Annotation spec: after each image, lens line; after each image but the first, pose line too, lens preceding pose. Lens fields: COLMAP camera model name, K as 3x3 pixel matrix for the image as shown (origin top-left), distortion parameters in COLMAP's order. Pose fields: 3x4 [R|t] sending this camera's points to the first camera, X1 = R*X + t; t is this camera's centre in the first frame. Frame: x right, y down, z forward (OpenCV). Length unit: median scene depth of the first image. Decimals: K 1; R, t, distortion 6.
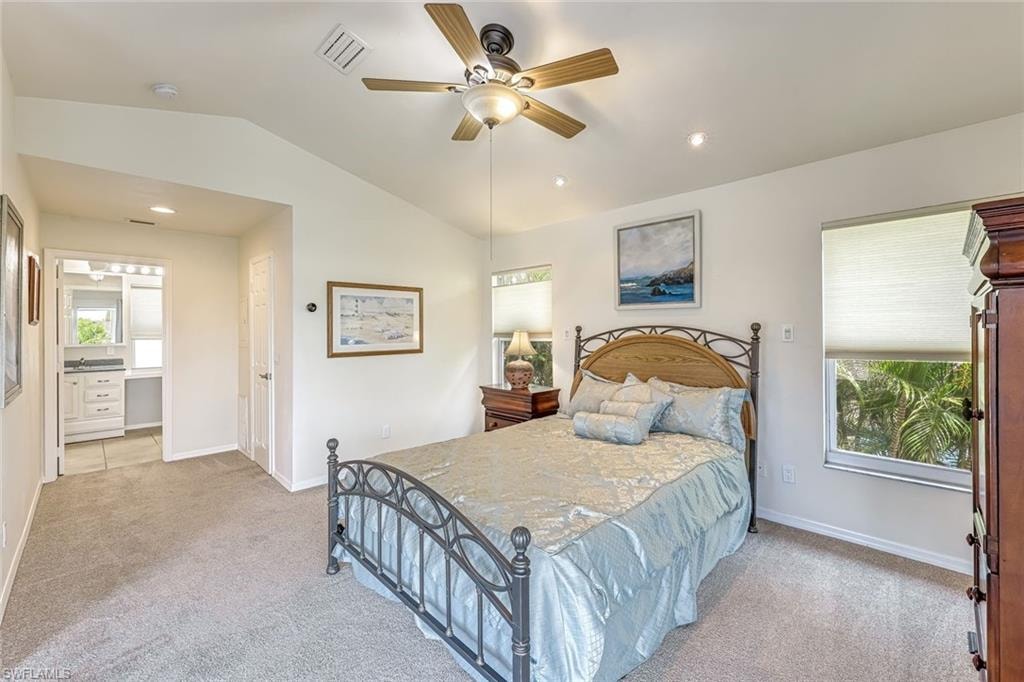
lens RADIAL K [[413.4, 0, 511.4], [0, 413.4, 334.3], [0, 0, 1]] dist [0.000596, 0.000103]
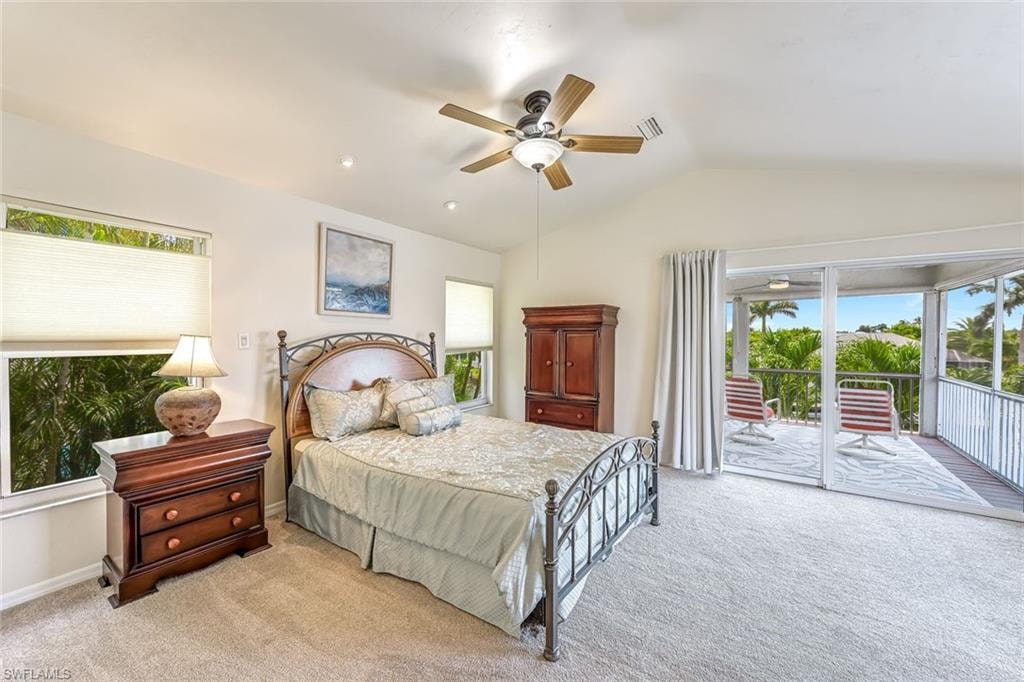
lens RADIAL K [[413.4, 0, 510.6], [0, 413.4, 341.6], [0, 0, 1]] dist [0.000596, 0.000103]
pose [[-0.195590, -0.004370, 0.980676, -0.787954], [0.005910, 0.999967, 0.005635, -0.000747], [-0.980668, 0.006898, -0.195557, 0.837174]]
